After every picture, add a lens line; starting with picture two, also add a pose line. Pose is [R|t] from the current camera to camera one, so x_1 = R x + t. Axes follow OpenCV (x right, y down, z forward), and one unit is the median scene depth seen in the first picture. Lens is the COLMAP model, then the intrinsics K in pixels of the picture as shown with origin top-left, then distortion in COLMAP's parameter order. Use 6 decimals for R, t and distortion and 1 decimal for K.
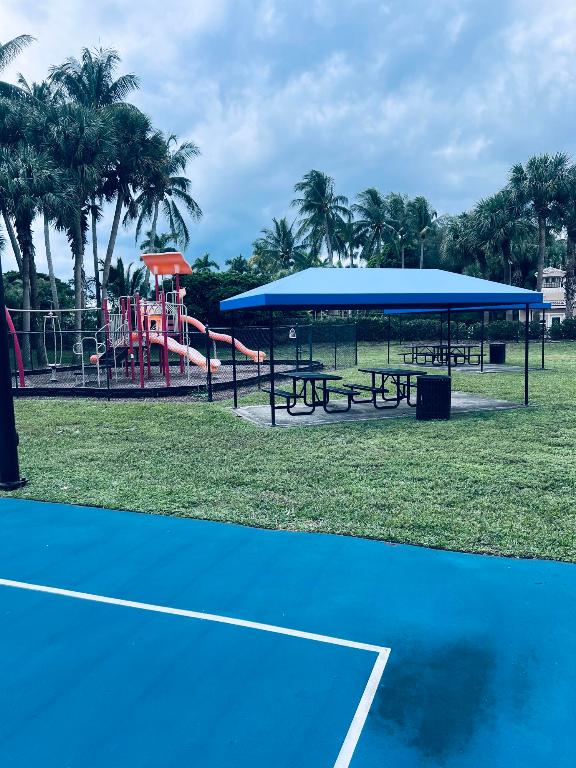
lens RADIAL K [[581.5, 0, 288.0], [0, 581.5, 384.0], [0, 0, 1]] dist [0.000800, -0.001177]
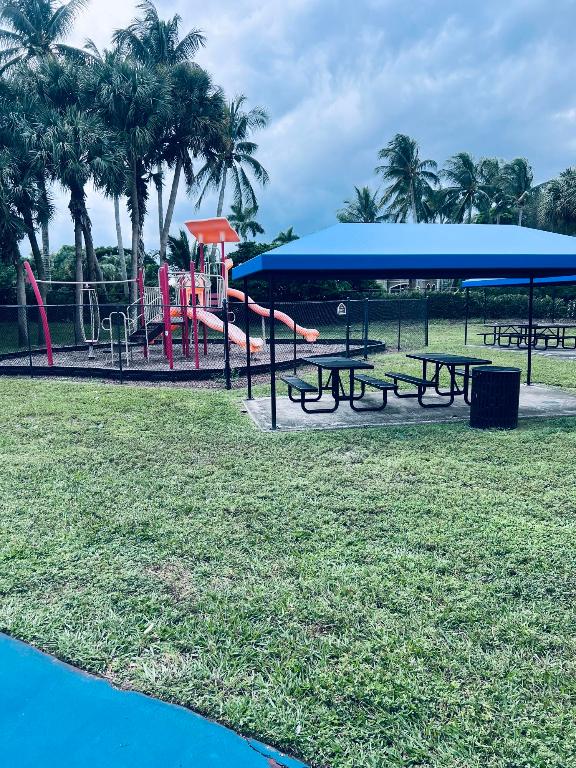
lens RADIAL K [[576.5, 0, 288.0], [0, 576.5, 384.0], [0, 0, 1]] dist [0.004499, 0.002926]
pose [[0.987482, 0.027459, -0.155321, 0.046195], [-0.021040, 0.998861, 0.042826, -0.008297], [0.156320, -0.039022, 0.986935, 0.105014]]
